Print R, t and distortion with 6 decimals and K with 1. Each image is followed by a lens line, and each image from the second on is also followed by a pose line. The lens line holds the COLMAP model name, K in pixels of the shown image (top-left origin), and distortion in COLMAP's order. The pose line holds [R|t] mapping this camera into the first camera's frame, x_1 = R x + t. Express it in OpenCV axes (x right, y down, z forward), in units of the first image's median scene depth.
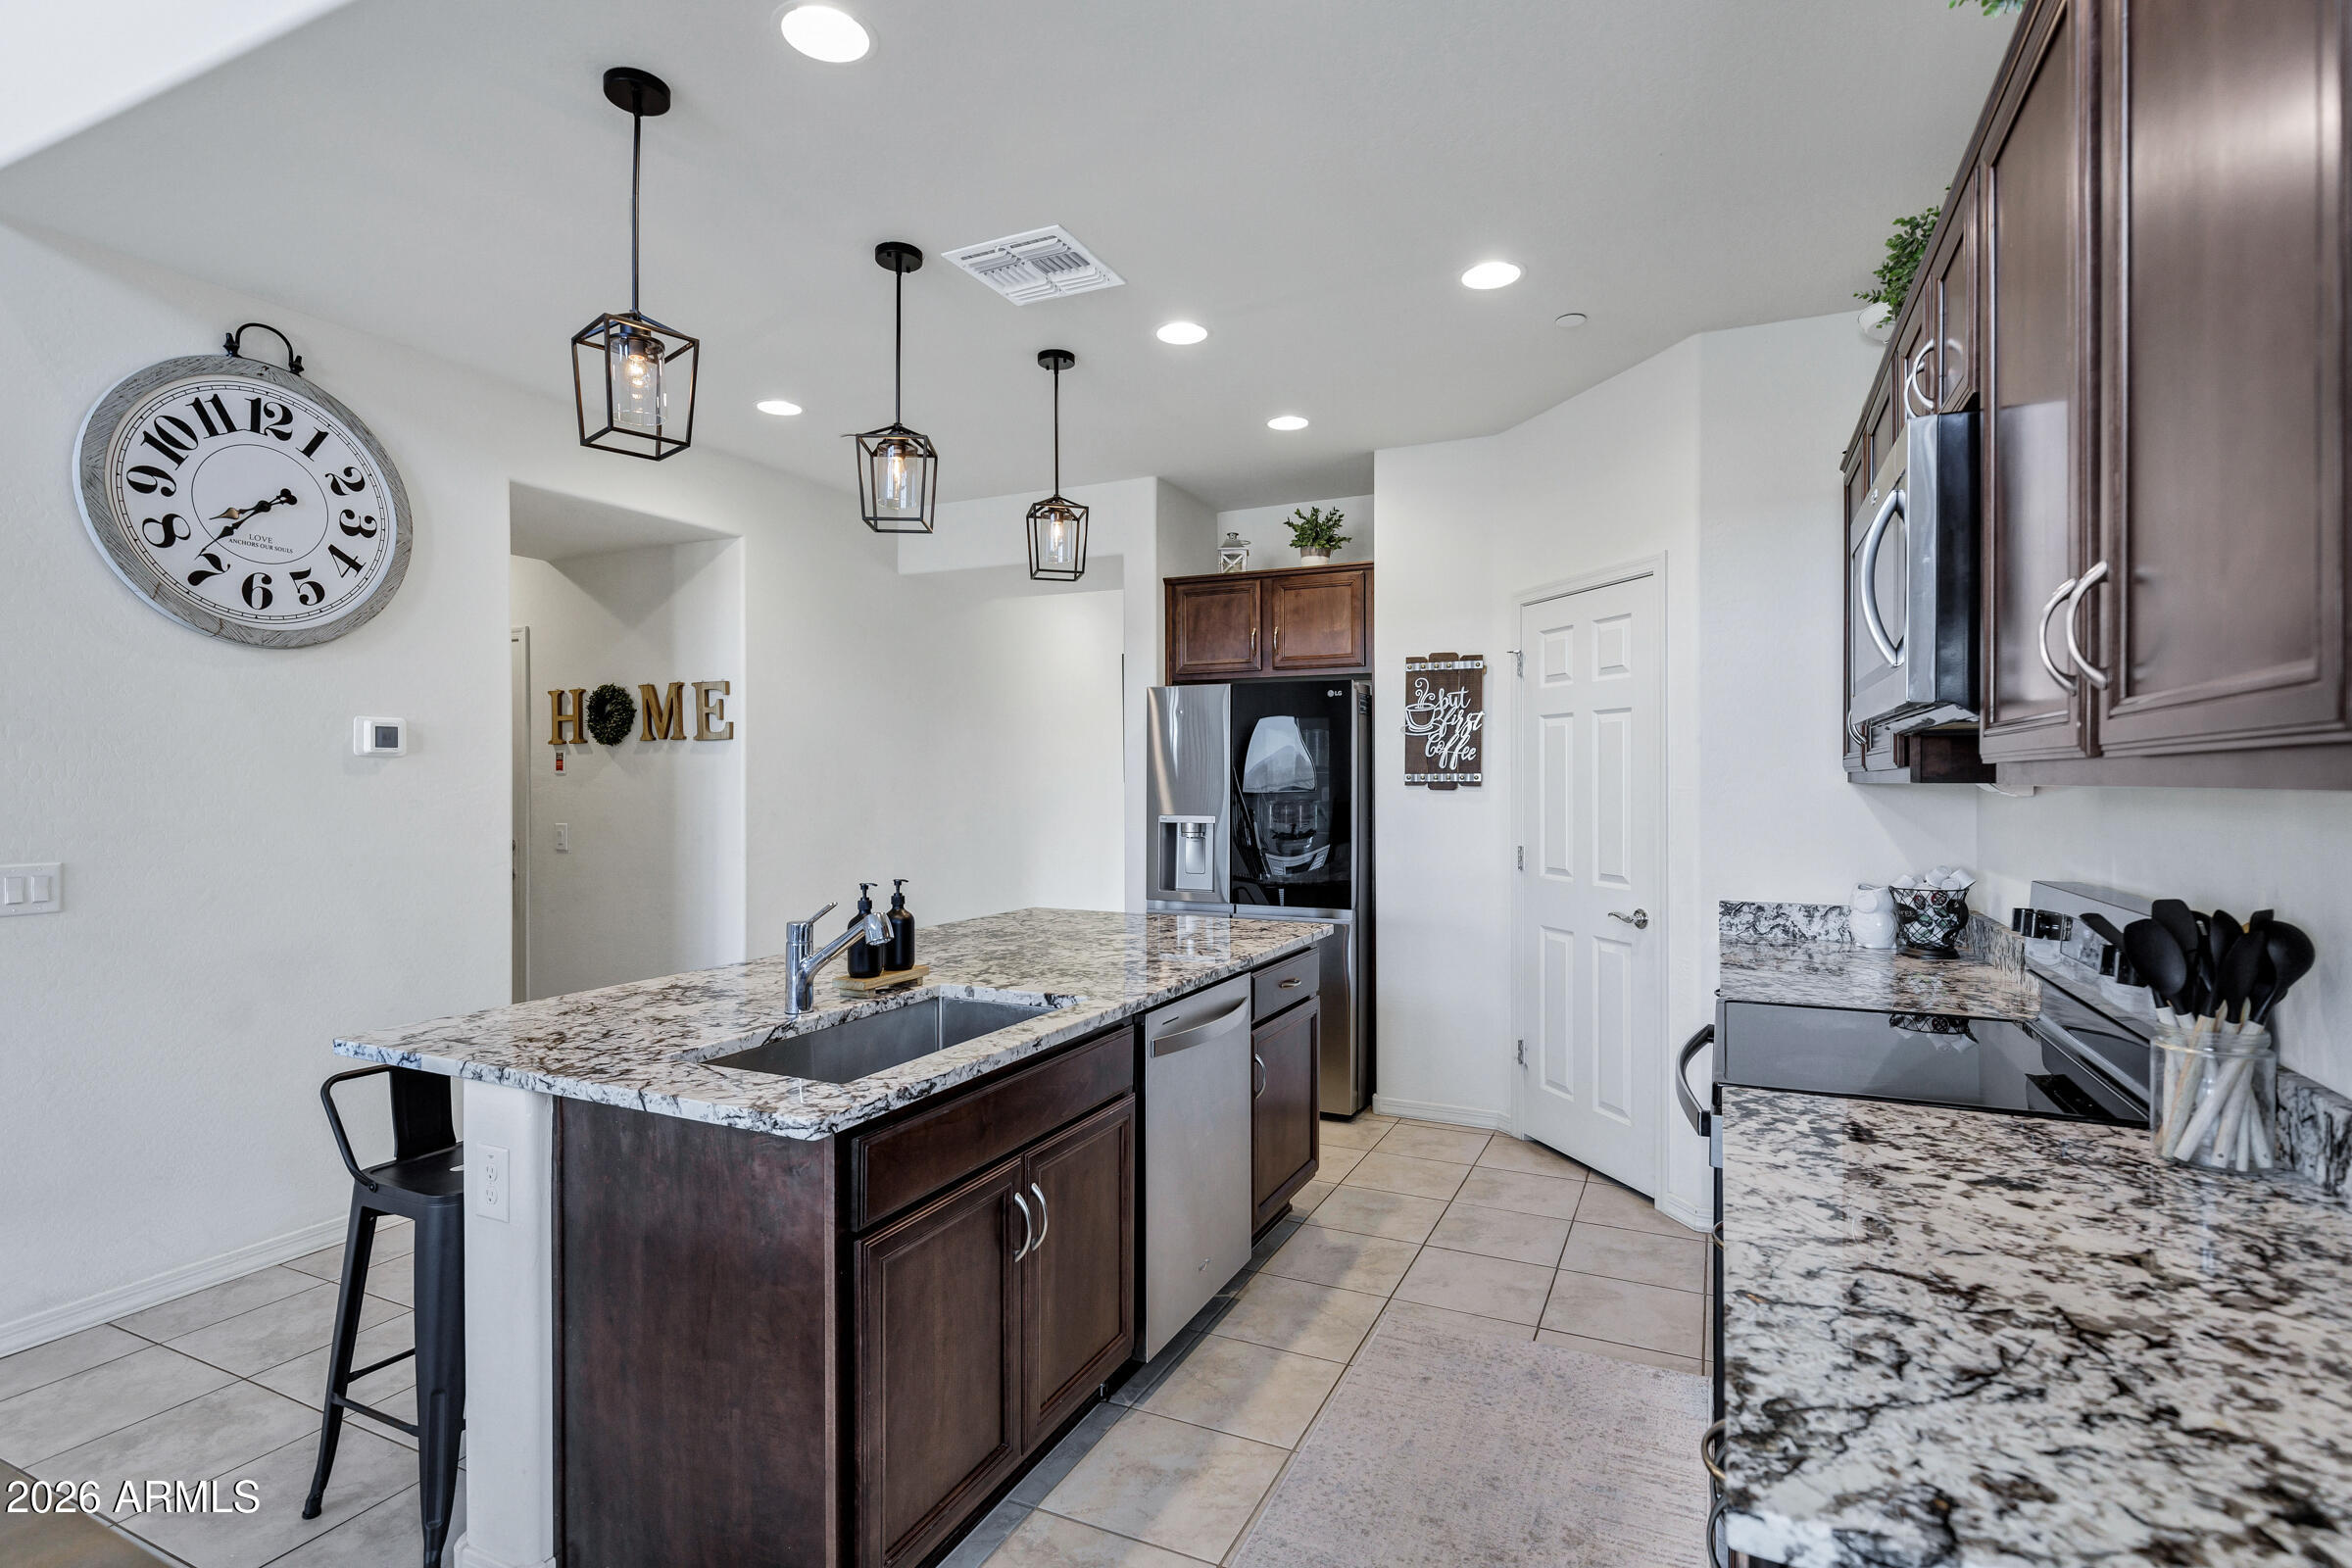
lens RADIAL K [[1113.5, 0, 1176.0], [0, 1113.5, 784.0], [0, 0, 1]] dist [-0.028768, 0.000513]
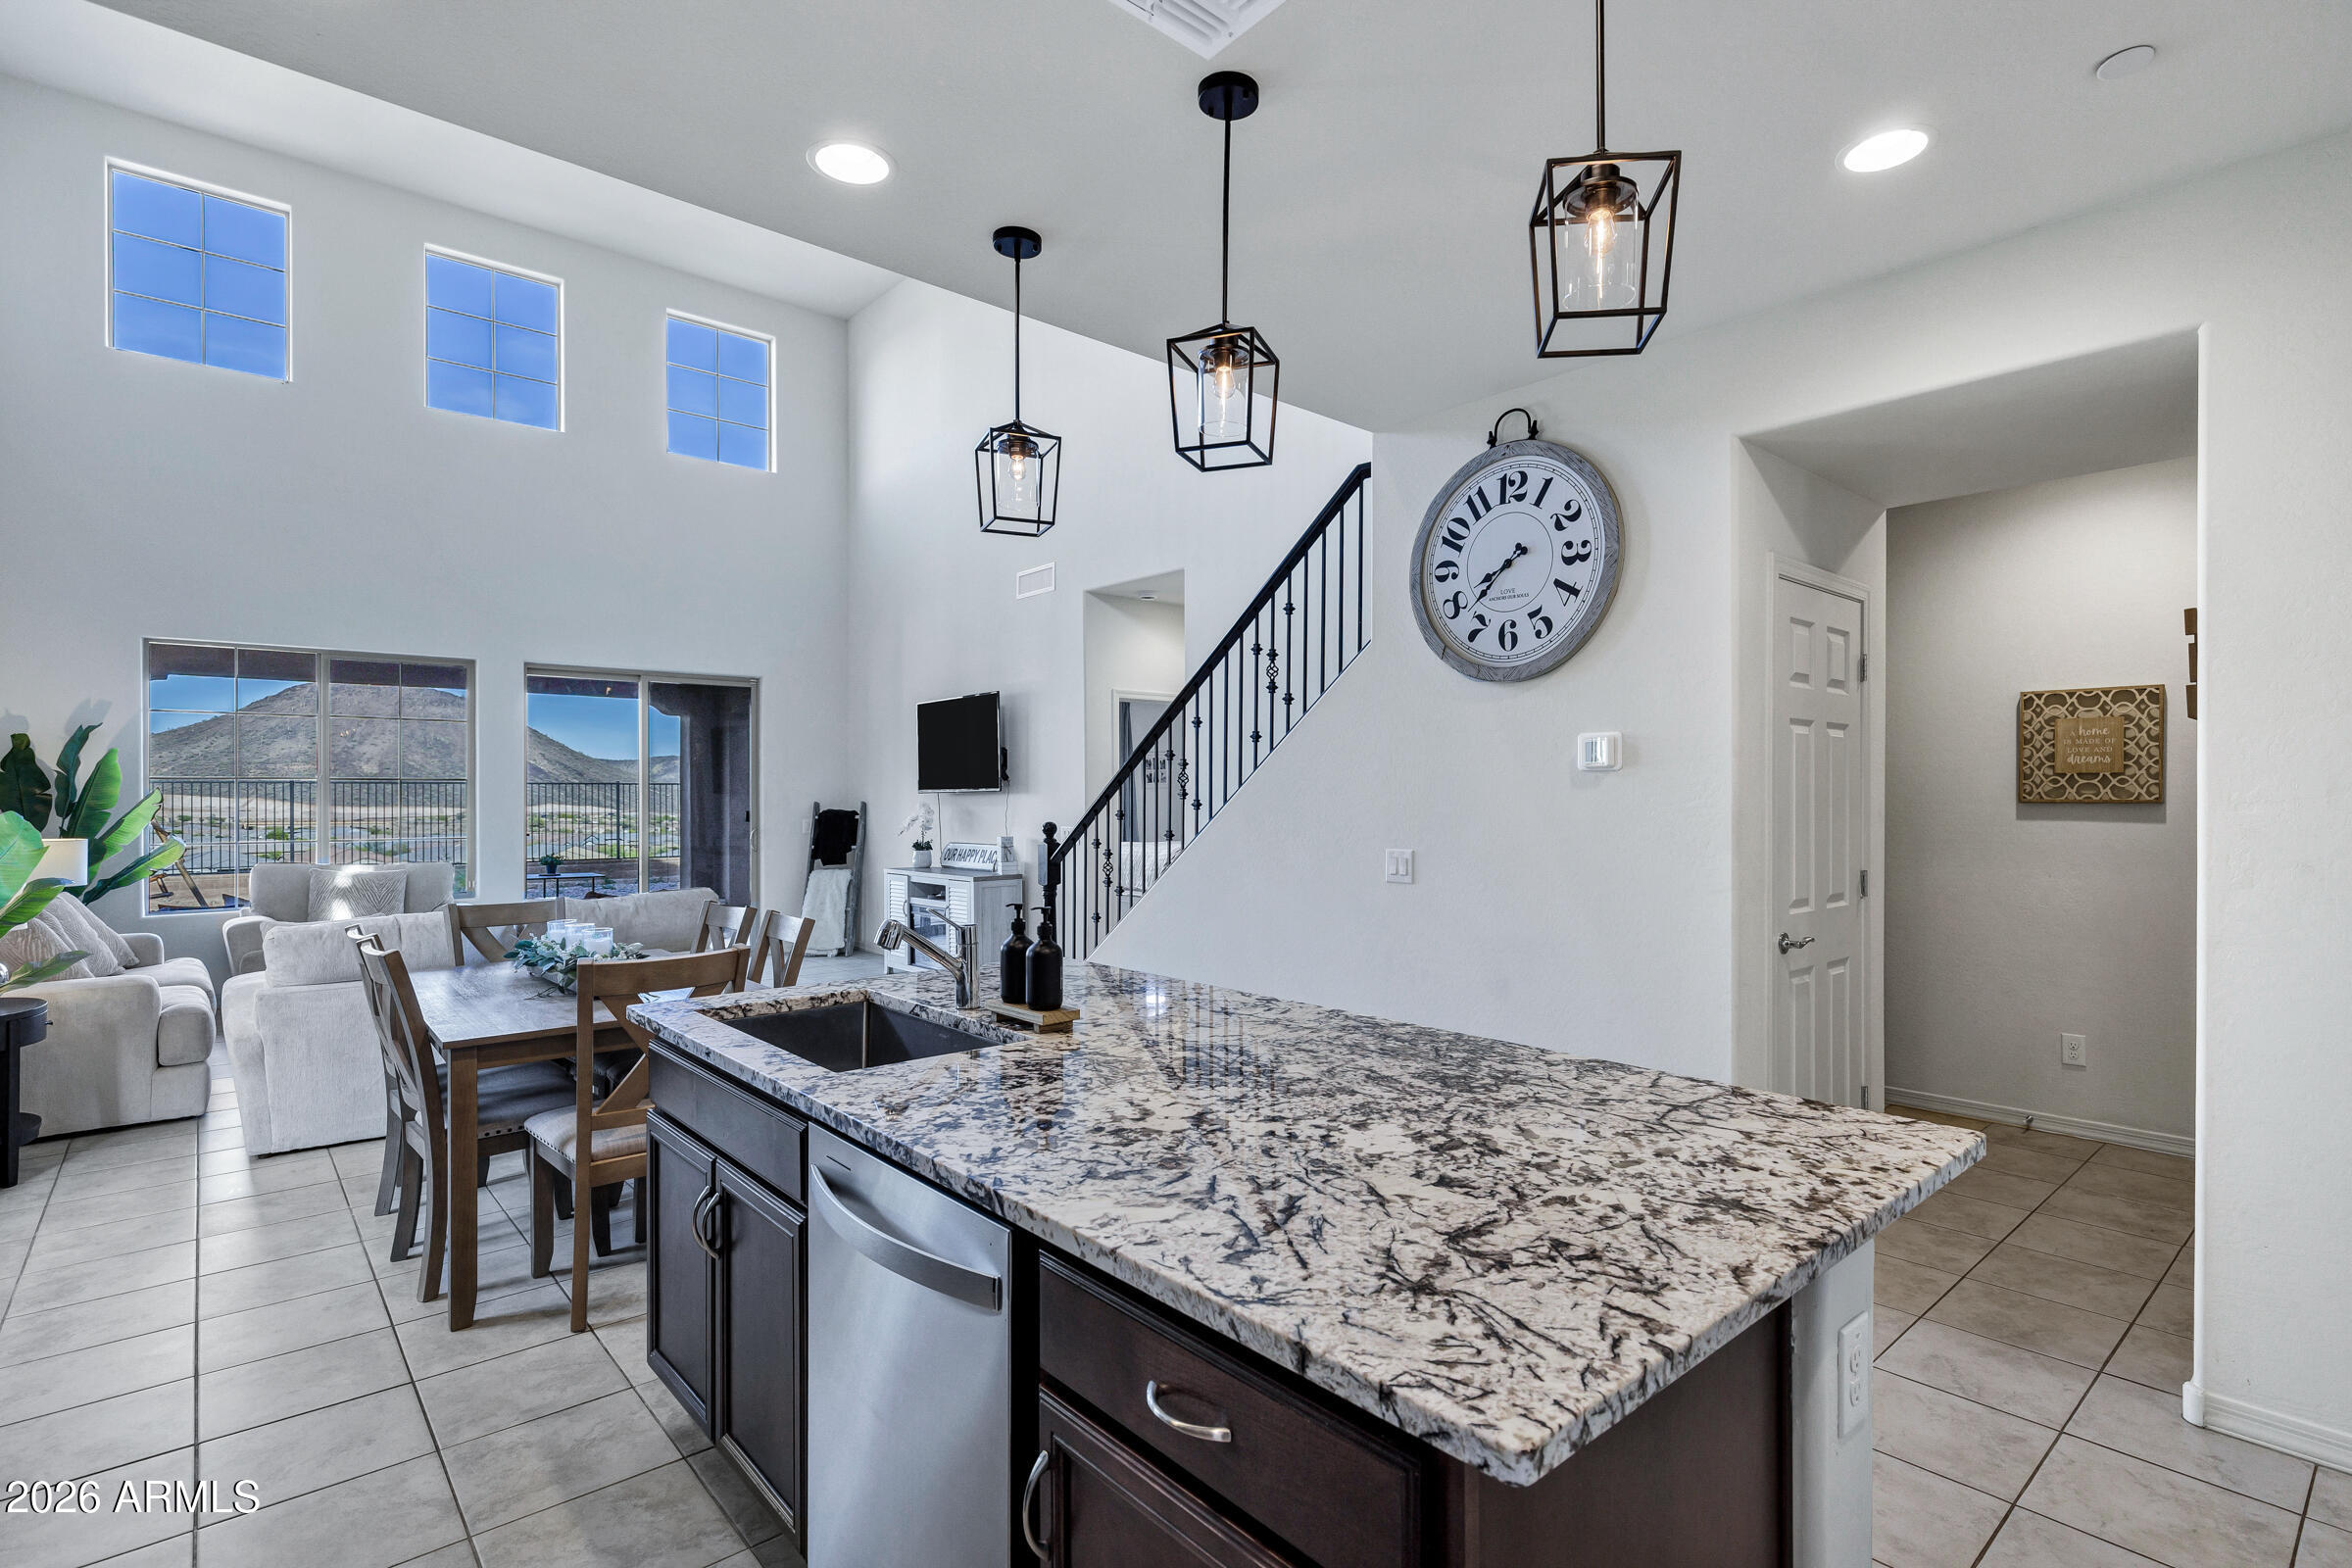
lens RADIAL K [[1122.8, 0, 1209.0], [0, 1122.8, 790.4], [0, 0, 1]] dist [0.015621, 0.000097]
pose [[-0.387632, -0.000038, -0.921814, 0.430840], [-0.001196, 0.999999, 0.000461, -0.007700], [0.921814, 0.001282, -0.387631, 1.203589]]
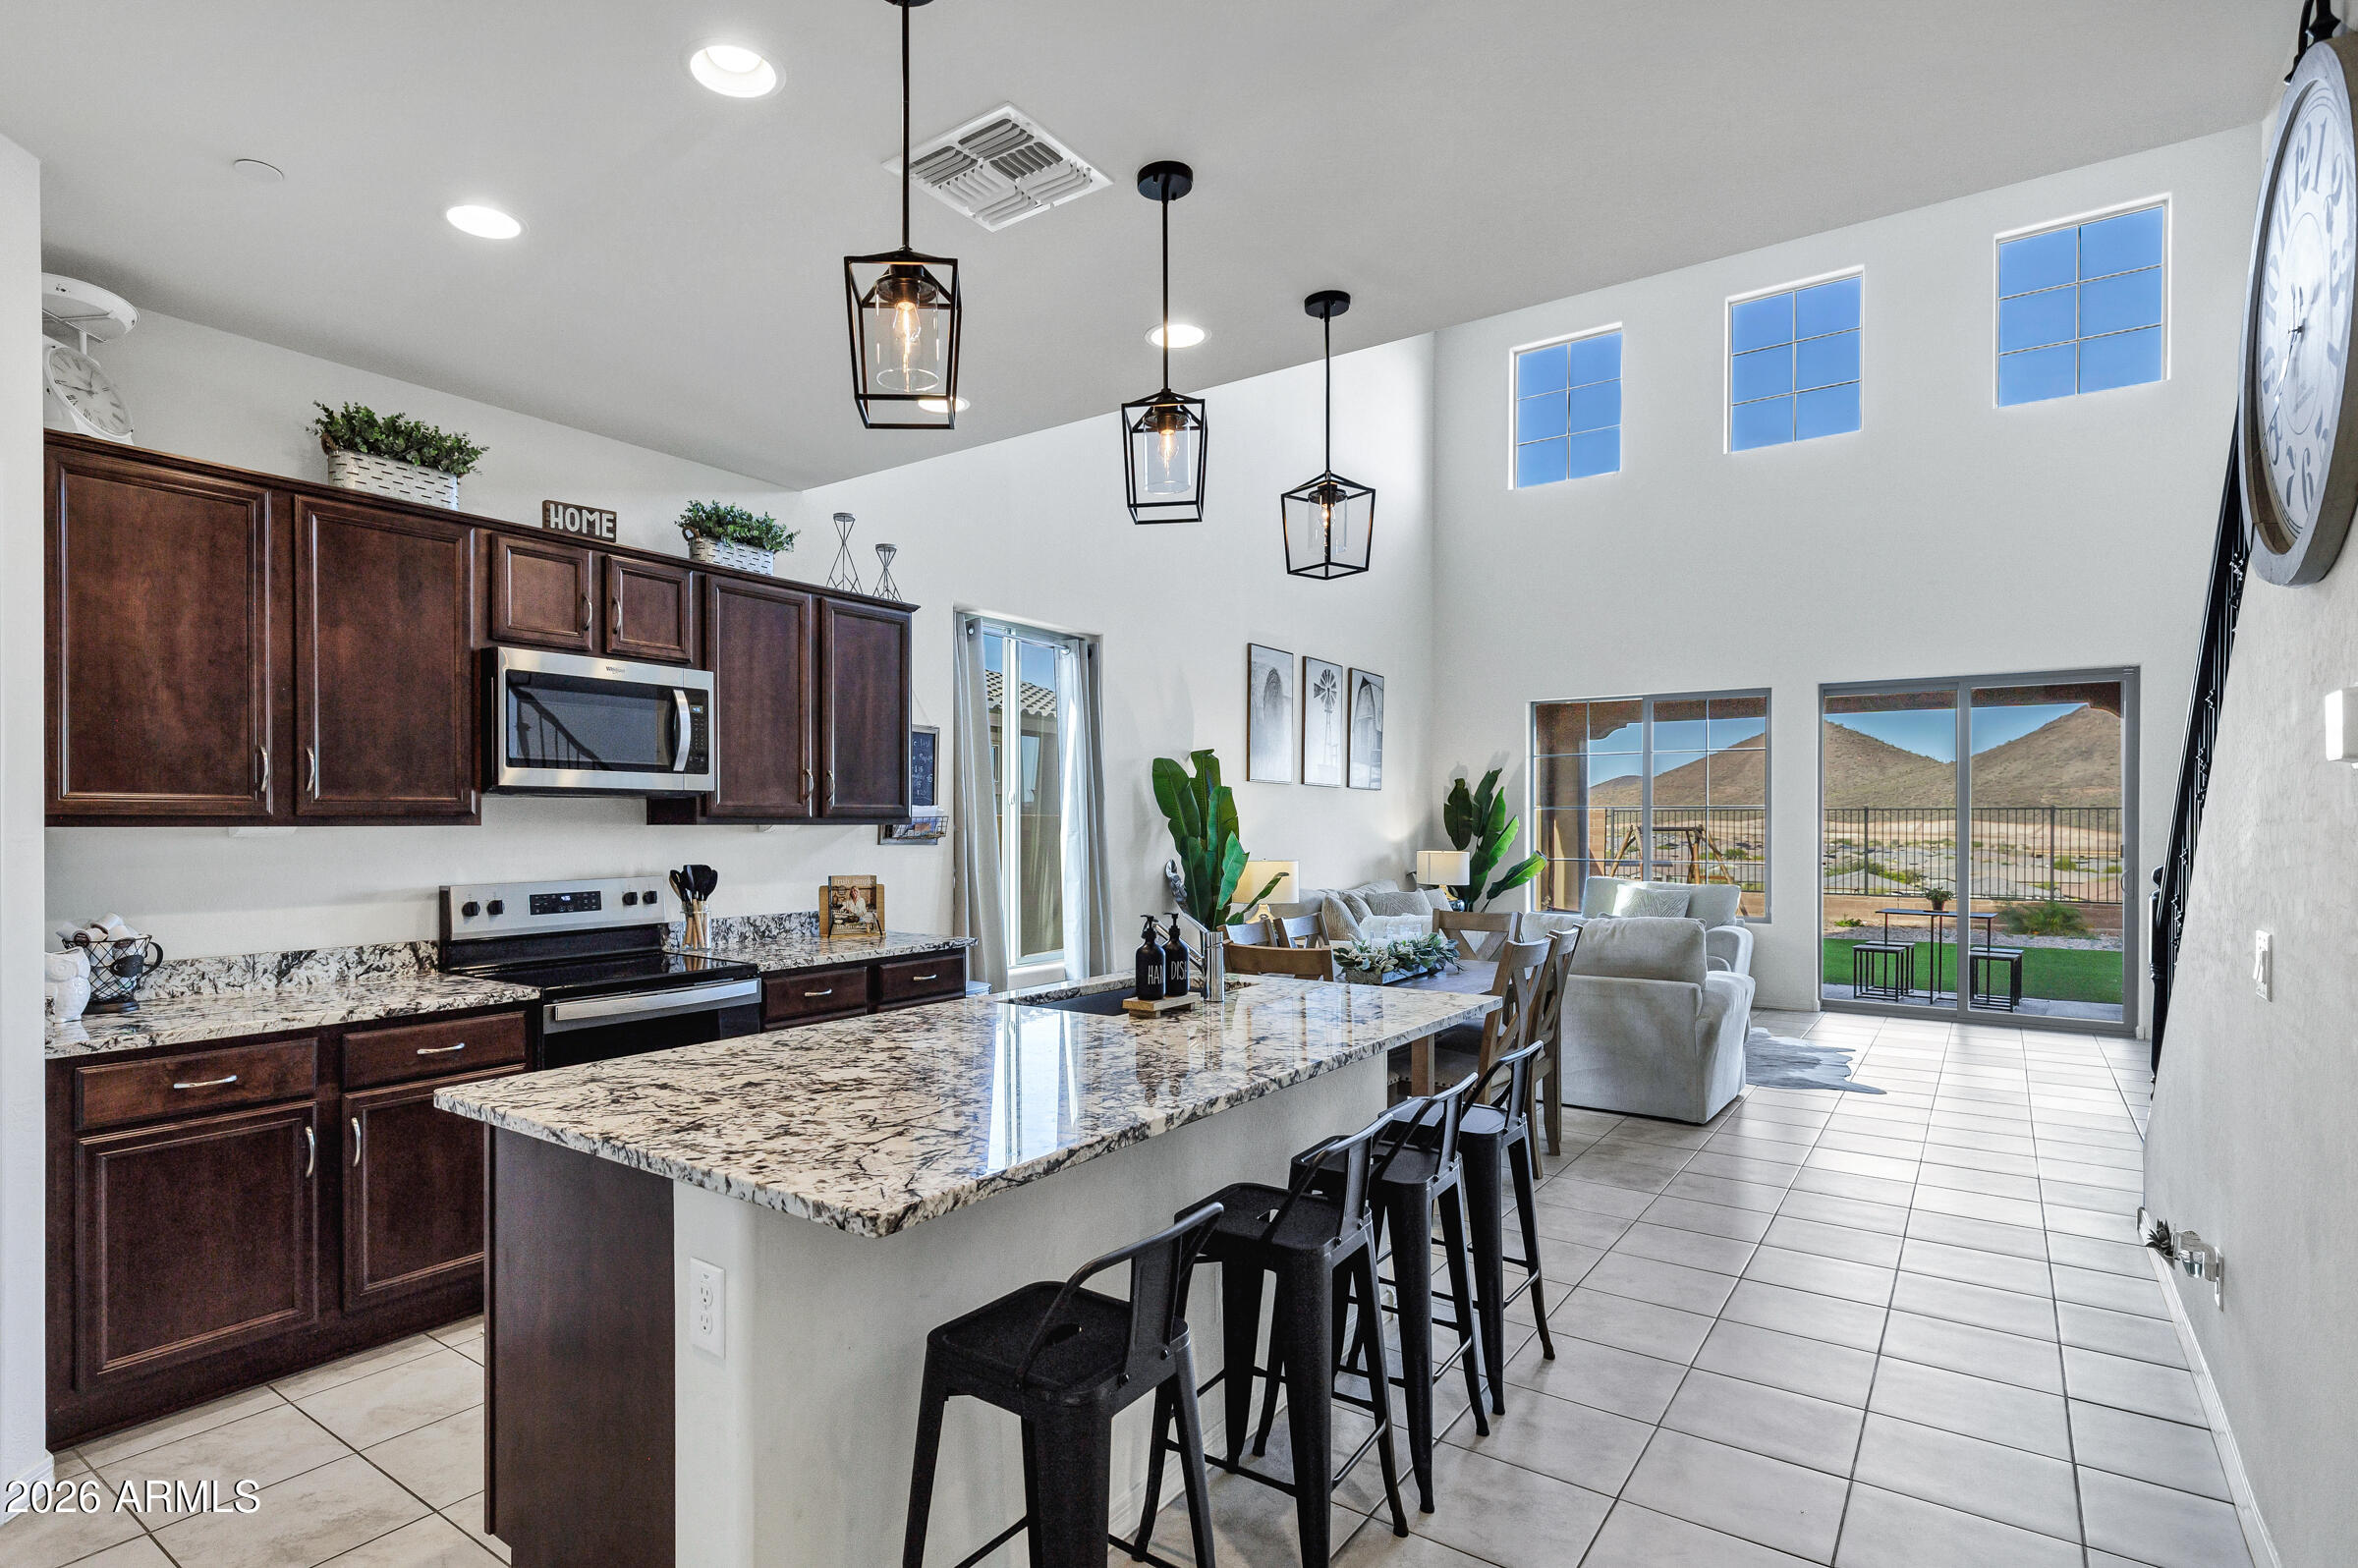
lens RADIAL K [[1198.9, 0, 1061.1], [0, 1198.9, 818.9], [0, 0, 1]] dist [0.009771, -0.000549]
pose [[-0.979315, -0.000538, 0.202341, -0.302794], [0.000110, 0.999995, 0.003193, -0.010042], [-0.202342, 0.003149, -0.979310, 1.746027]]
